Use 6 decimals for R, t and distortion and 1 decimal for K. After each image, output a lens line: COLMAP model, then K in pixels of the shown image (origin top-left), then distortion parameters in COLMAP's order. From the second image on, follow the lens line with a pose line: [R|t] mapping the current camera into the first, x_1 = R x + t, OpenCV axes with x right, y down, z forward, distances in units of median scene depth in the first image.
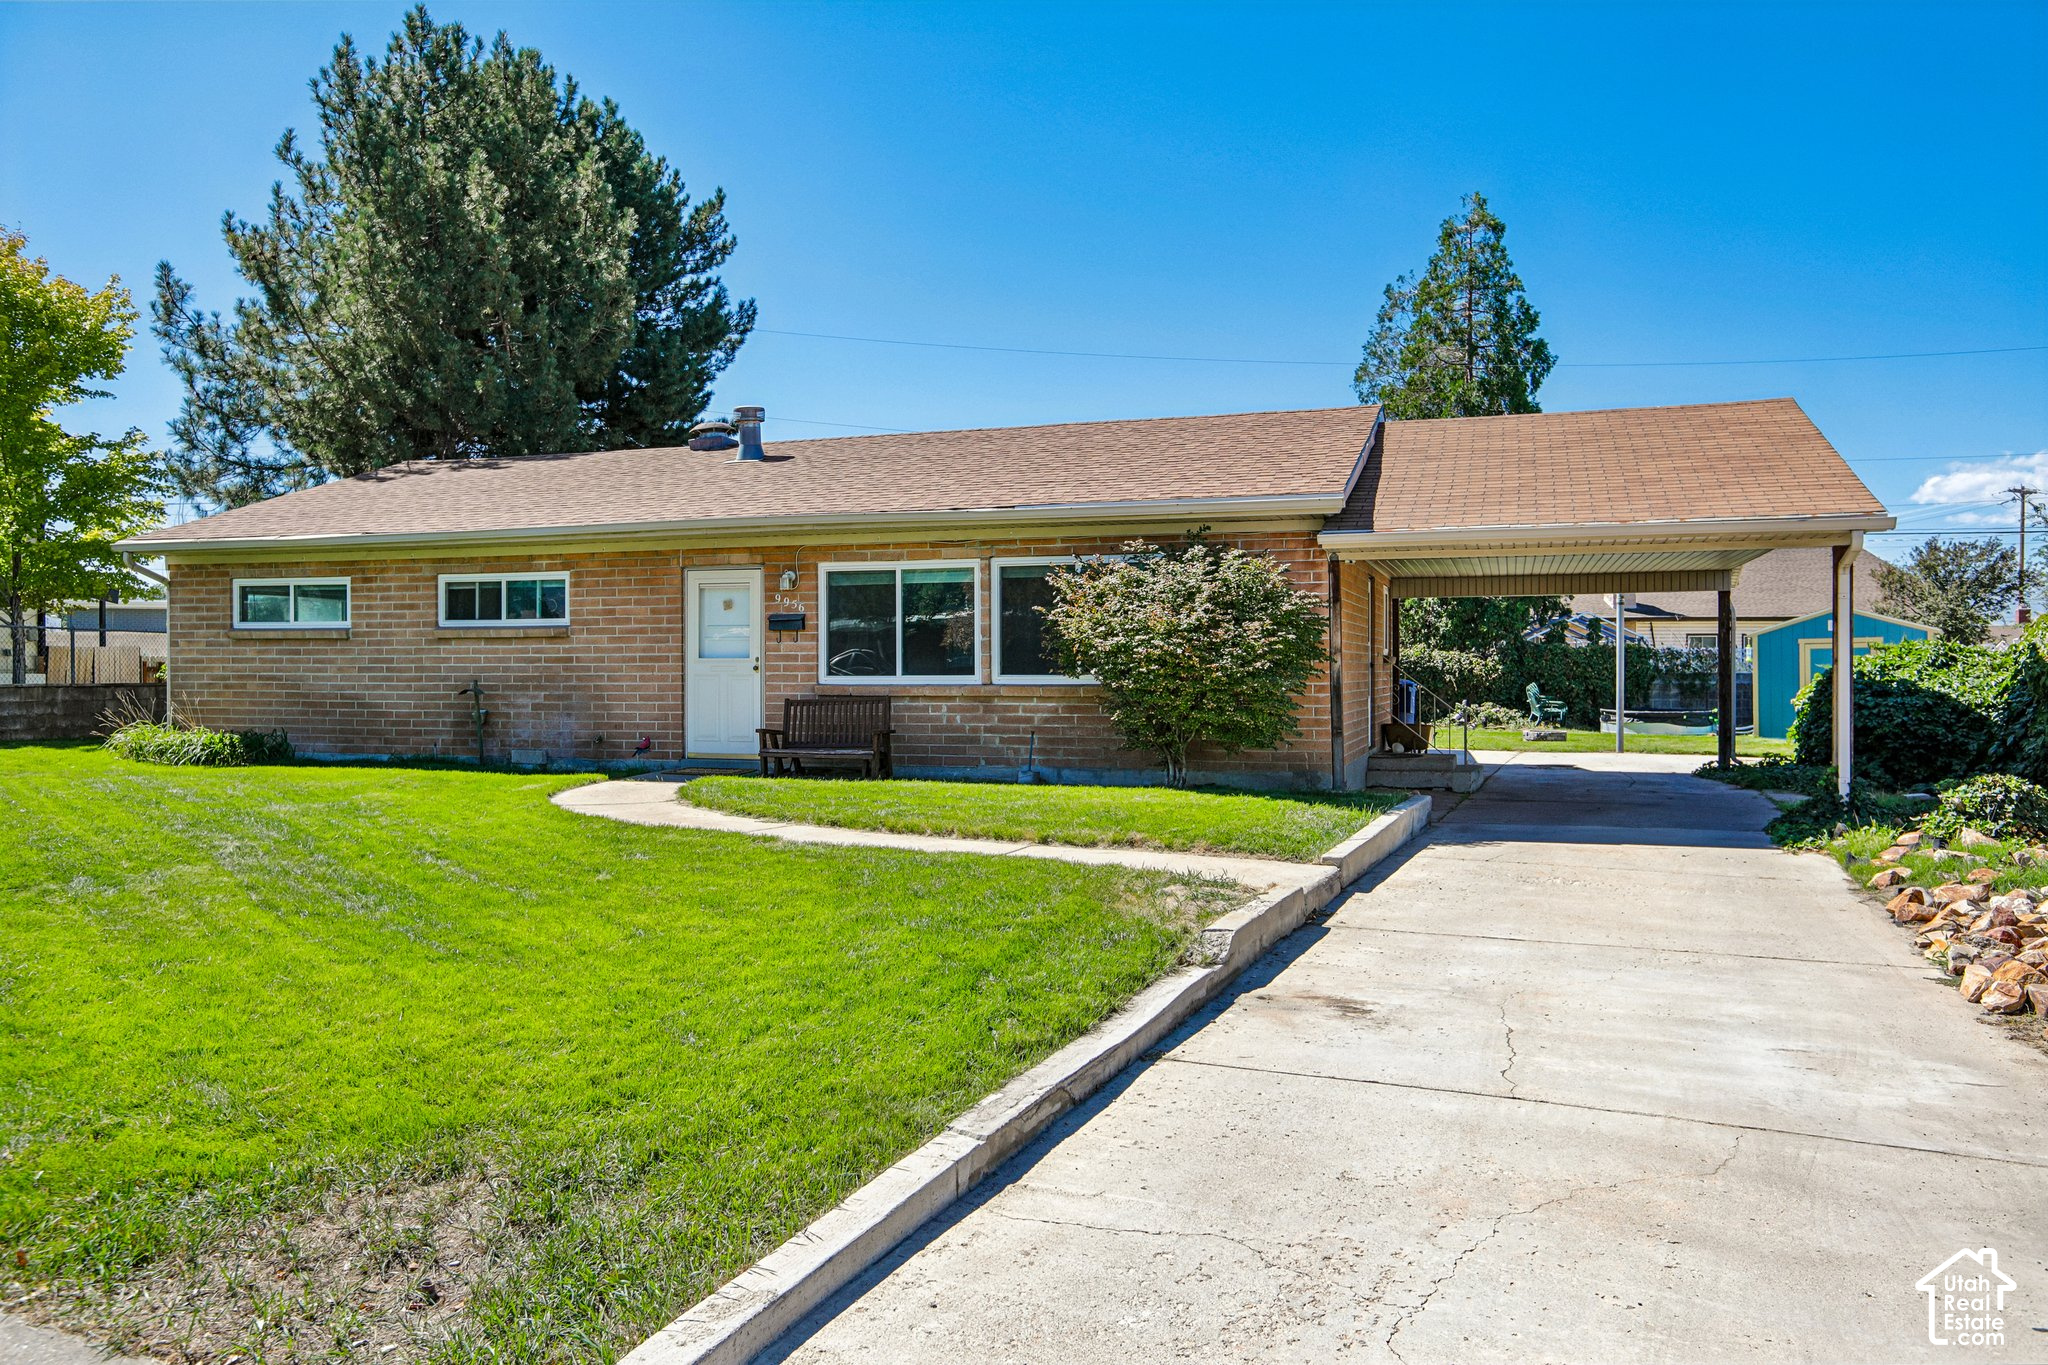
lens RADIAL K [[1517.5, 0, 1024.0], [0, 1517.5, 682.5], [0, 0, 1]] dist [0.003156, 0.002047]
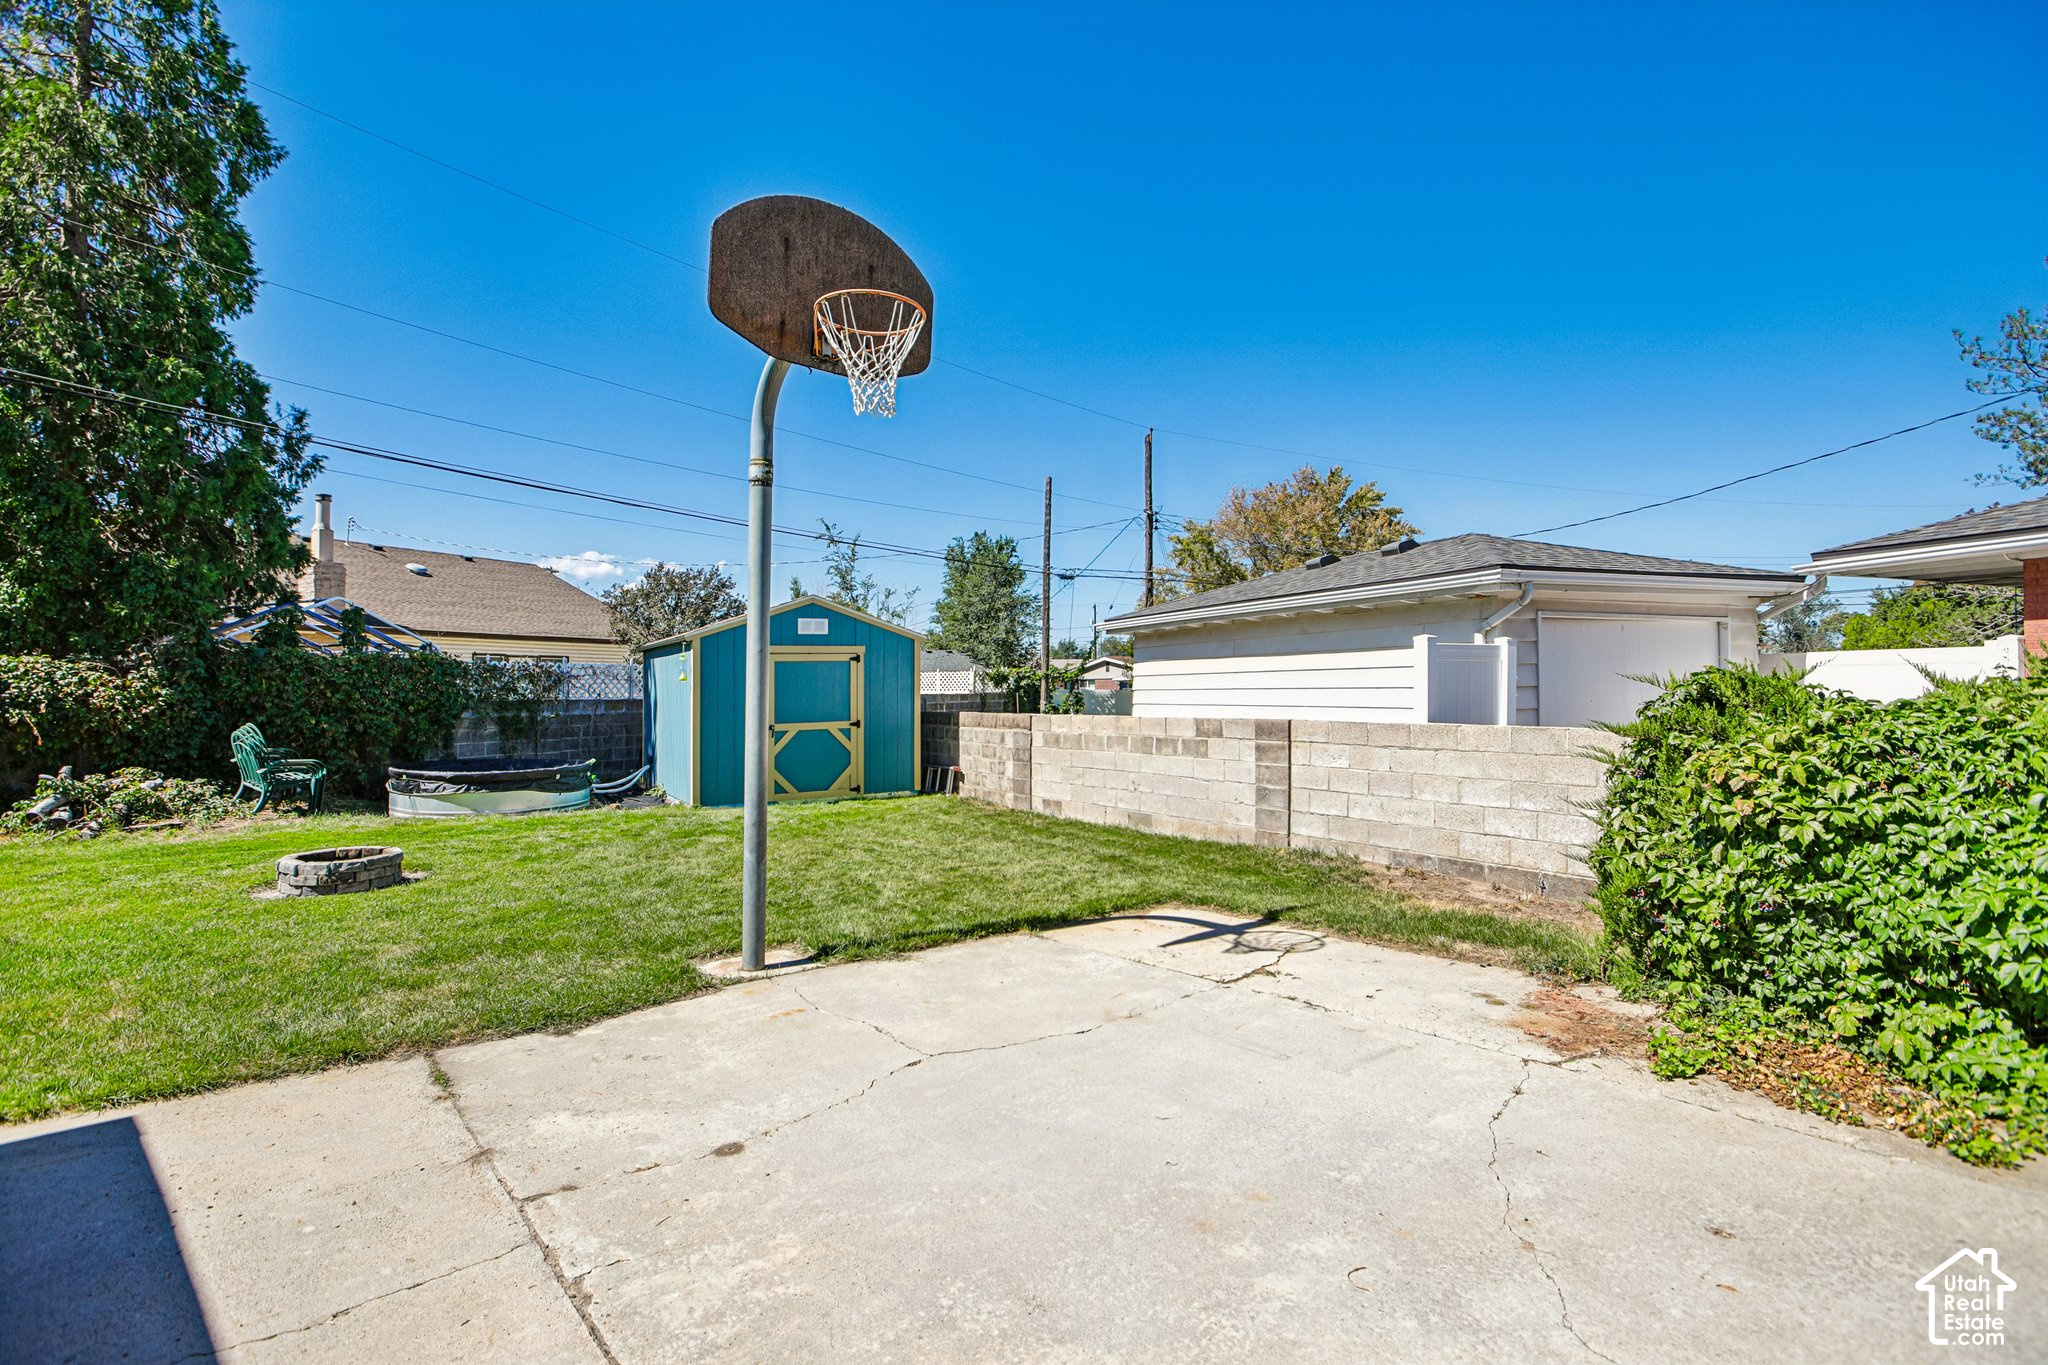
lens RADIAL K [[974.7, 0, 1024.0], [0, 974.7, 682.5], [0, 0, 1]] dist [-0.060071, 0.018953]
pose [[0.465169, 0.005923, 0.885202, 0.340308], [0.011532, 0.999852, -0.012750, -0.011740], [-0.885147, 0.016139, 0.465032, 1.187941]]
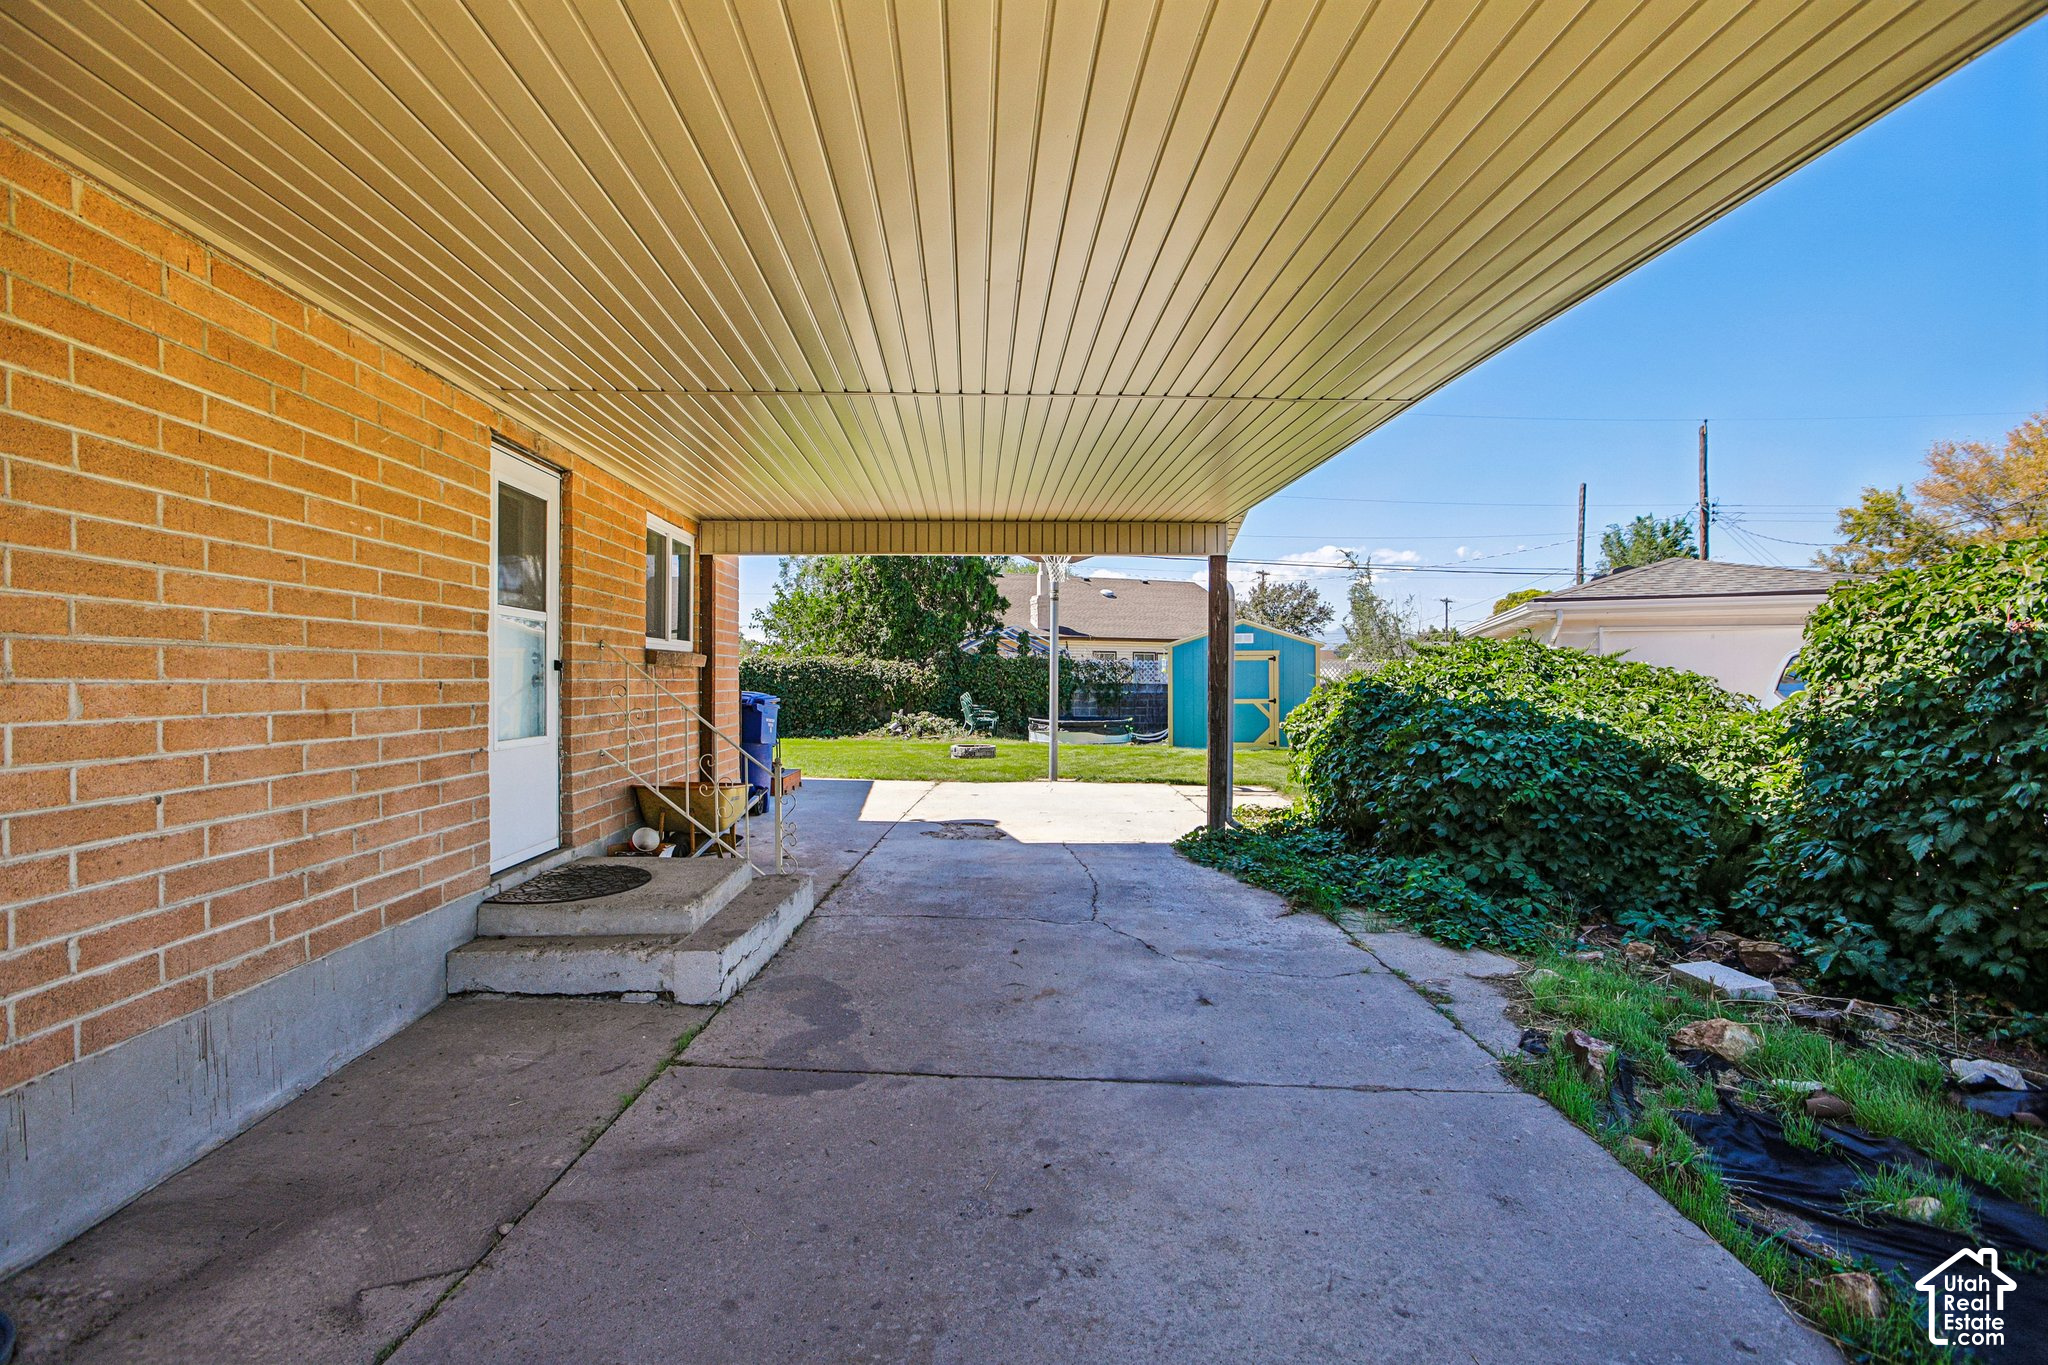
lens RADIAL K [[974.7, 0, 1024.0], [0, 974.7, 682.5], [0, 0, 1]] dist [-0.060071, 0.018953]
pose [[0.935691, 0.005790, 0.352774, 0.265063], [-0.004328, 0.999978, -0.004934, -0.006181], [-0.352795, 0.003090, 0.935696, 0.707728]]
